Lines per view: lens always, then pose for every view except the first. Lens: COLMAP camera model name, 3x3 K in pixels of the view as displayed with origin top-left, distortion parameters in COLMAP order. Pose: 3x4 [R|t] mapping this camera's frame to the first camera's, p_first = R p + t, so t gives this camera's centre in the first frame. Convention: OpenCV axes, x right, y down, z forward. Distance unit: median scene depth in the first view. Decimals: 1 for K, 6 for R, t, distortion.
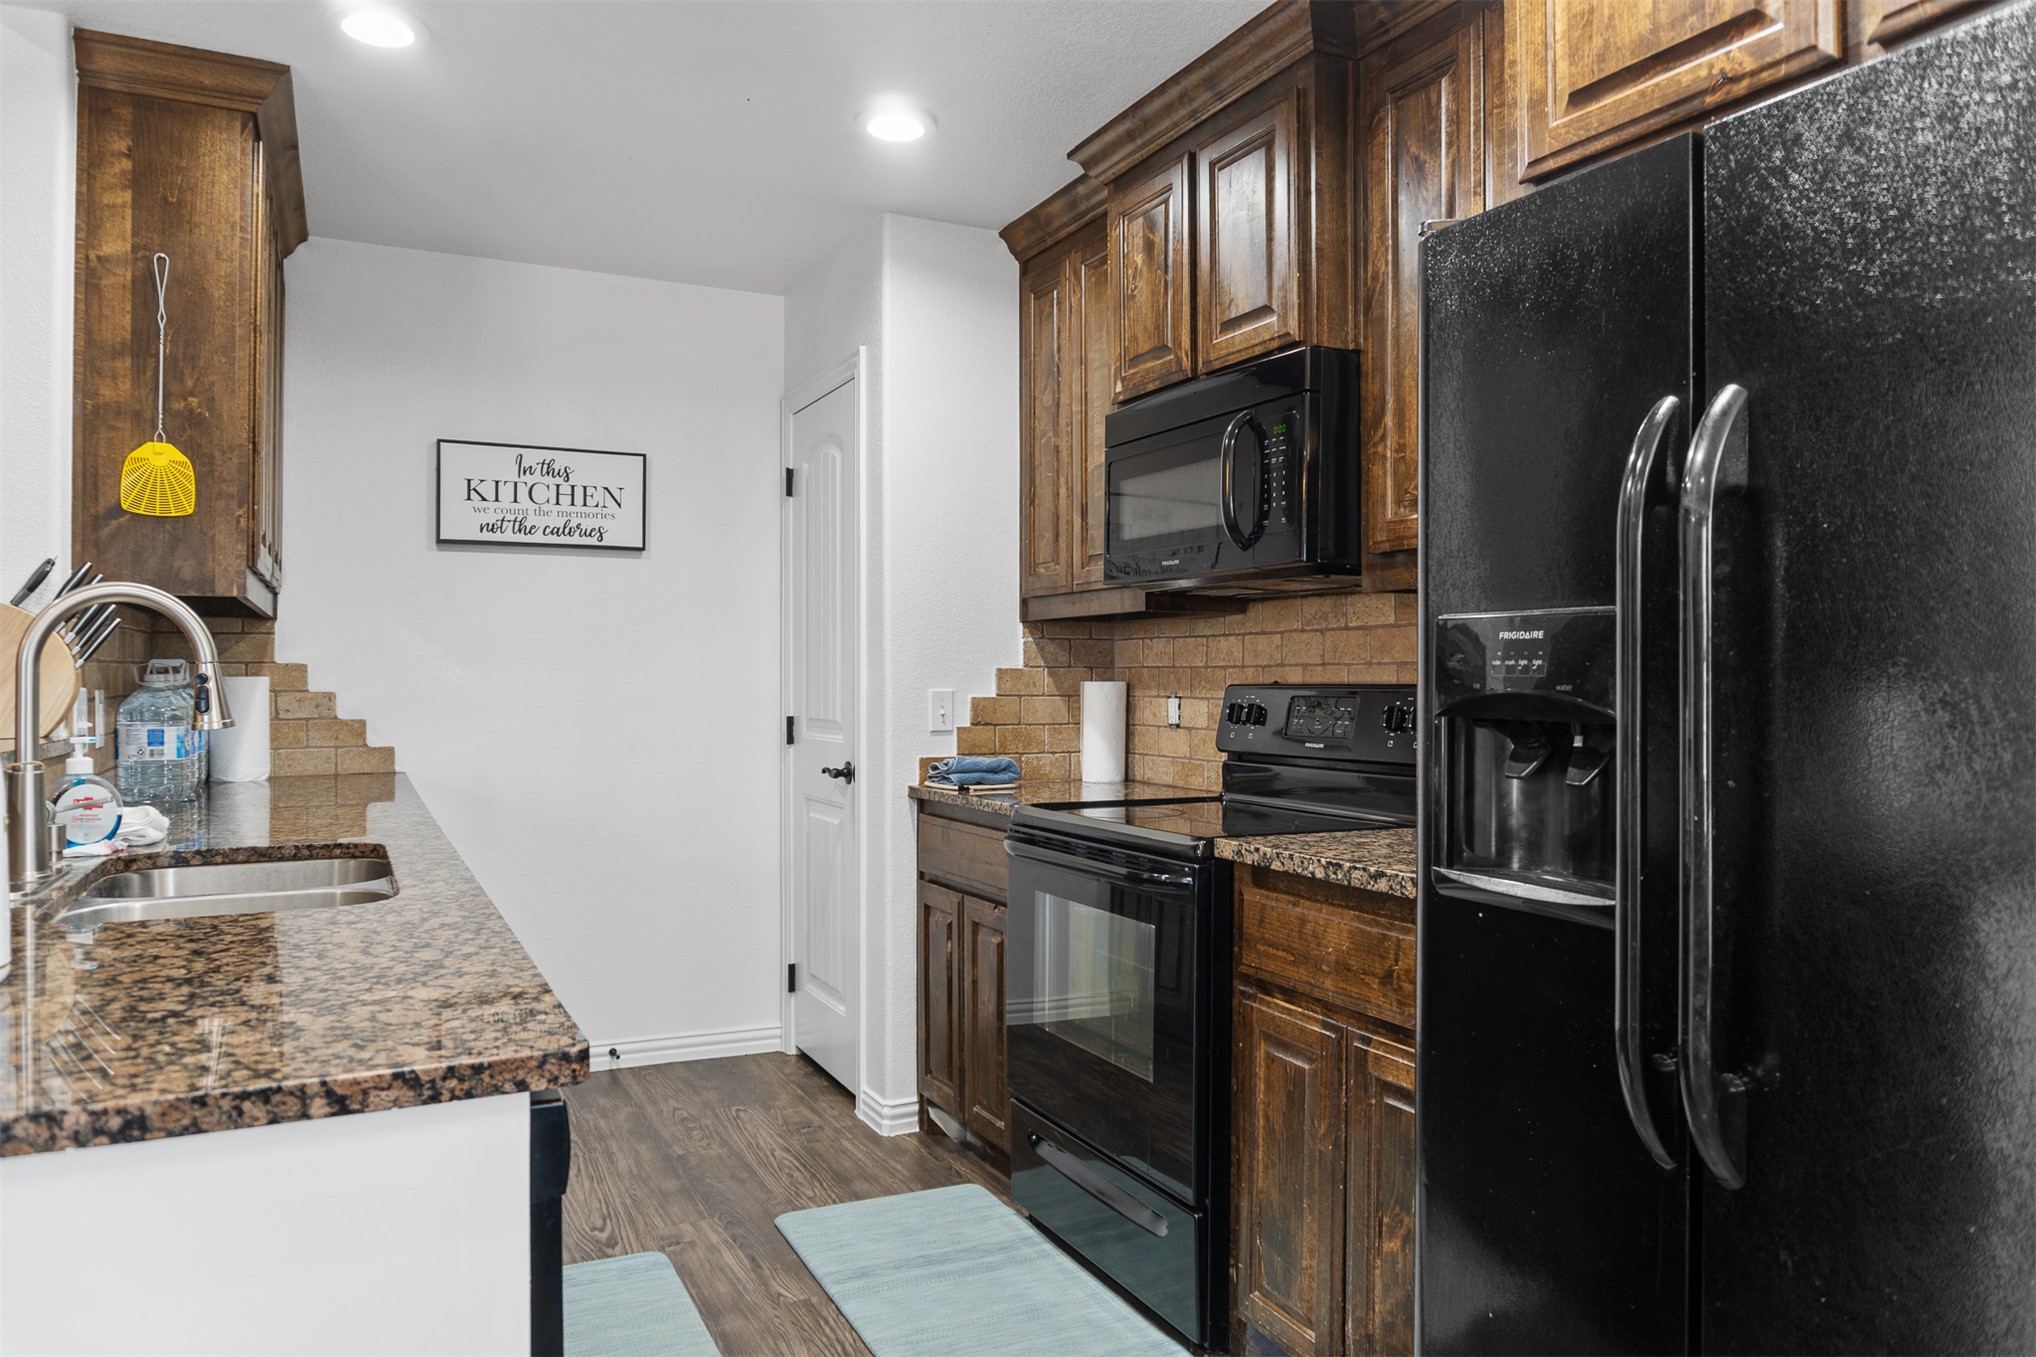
lens RADIAL K [[1354.5, 0, 1022.2], [0, 1354.5, 663.8], [0, 0, 1]] dist [-0.016891, -0.002025]
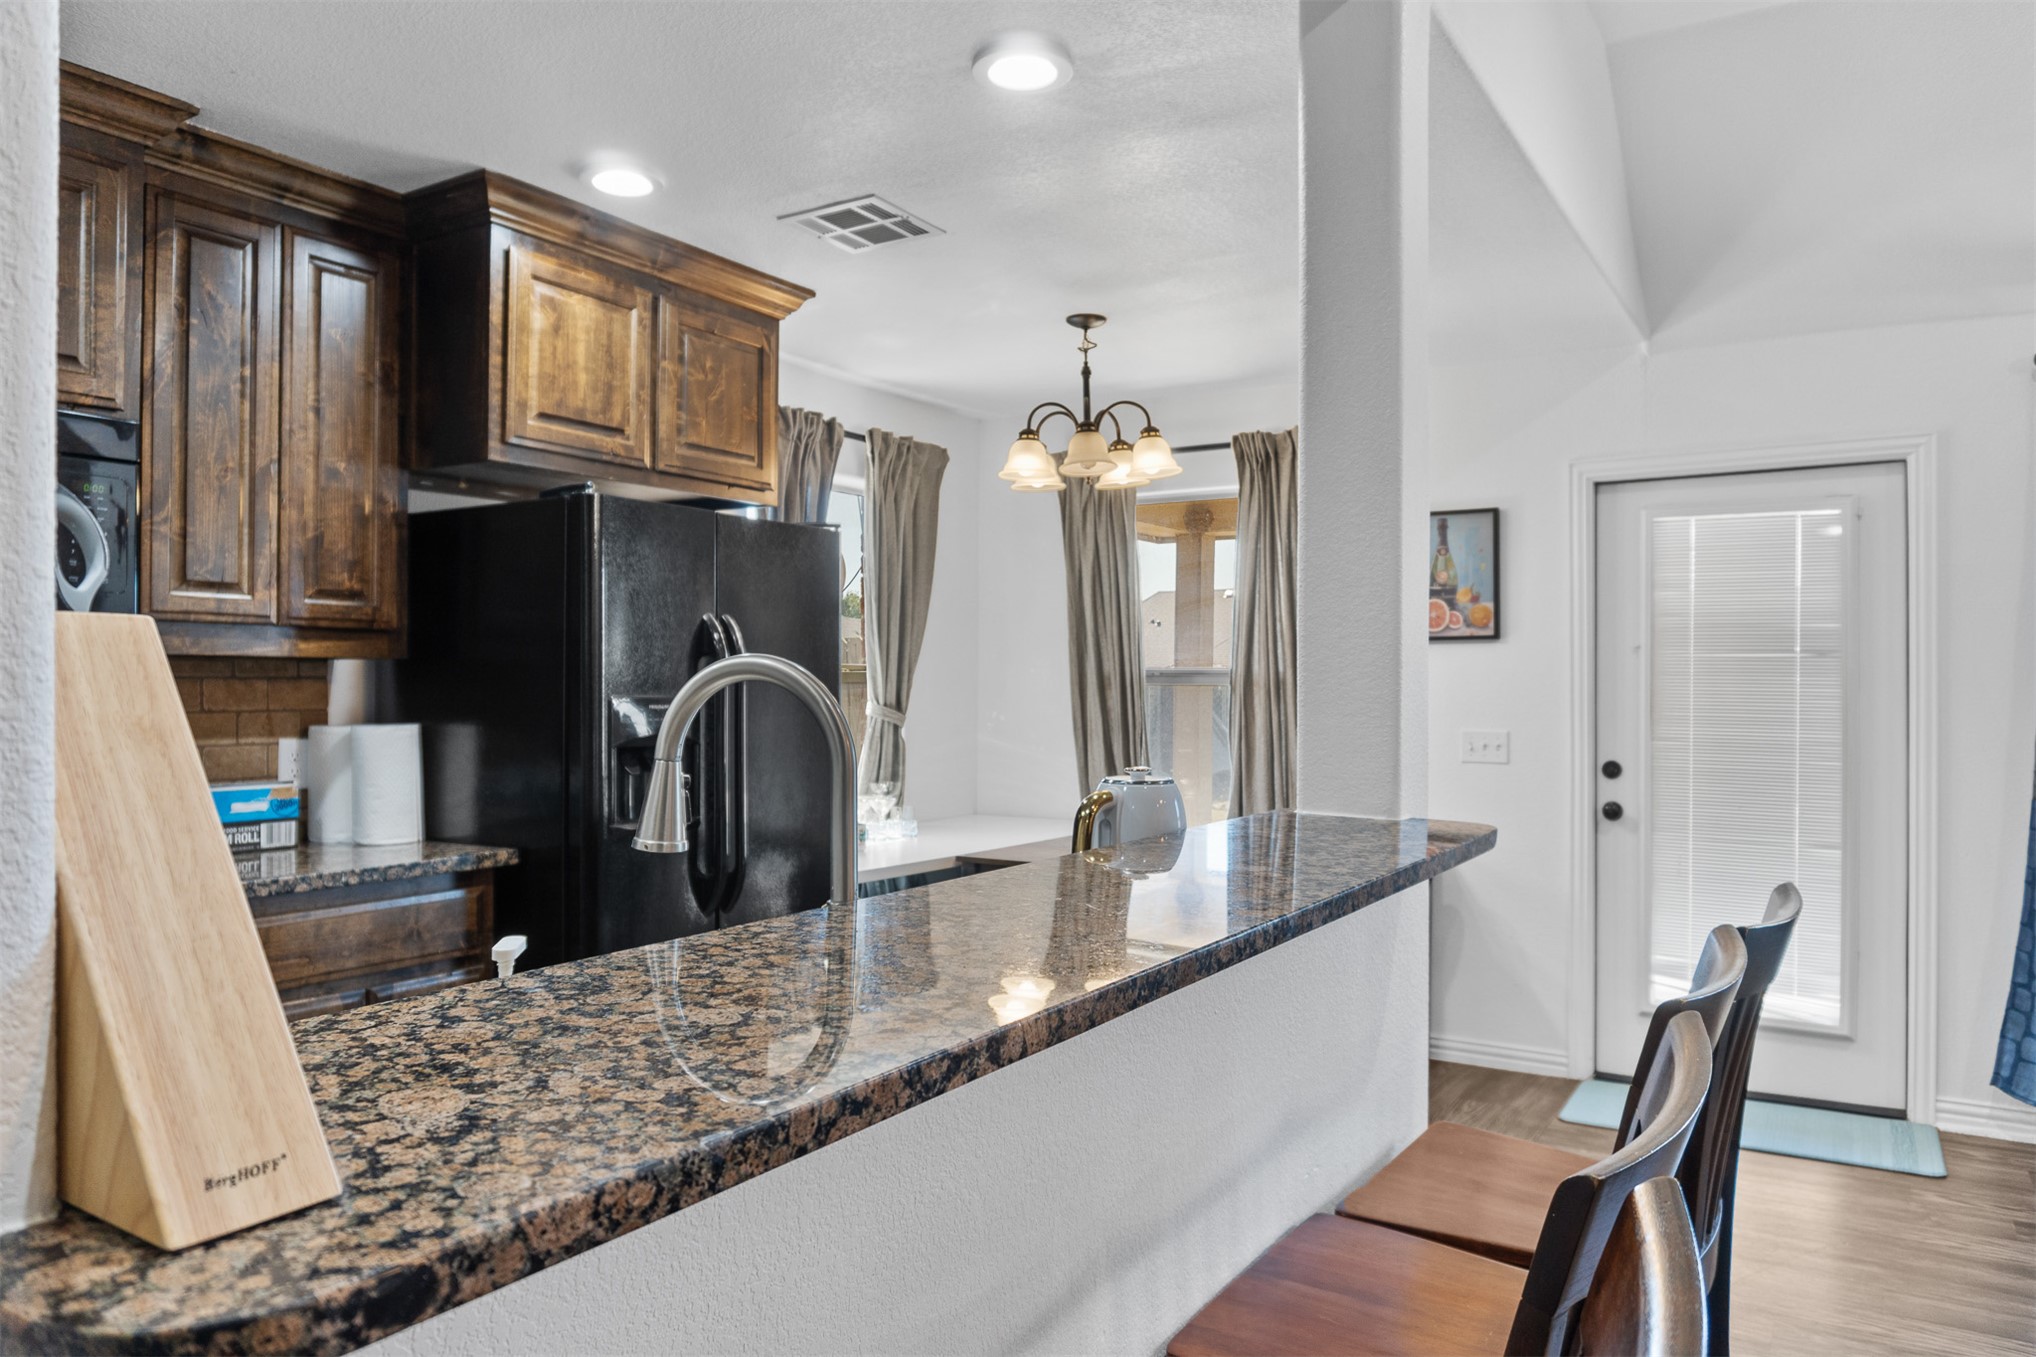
lens RADIAL K [[1354.5, 0, 1022.2], [0, 1354.5, 663.8], [0, 0, 1]] dist [-0.016891, -0.002025]
pose [[-0.519228, 0.010083, 0.854576, -0.911823], [-0.009654, 0.999797, -0.017662, -0.028629], [-0.854581, -0.017421, -0.519025, 0.829738]]
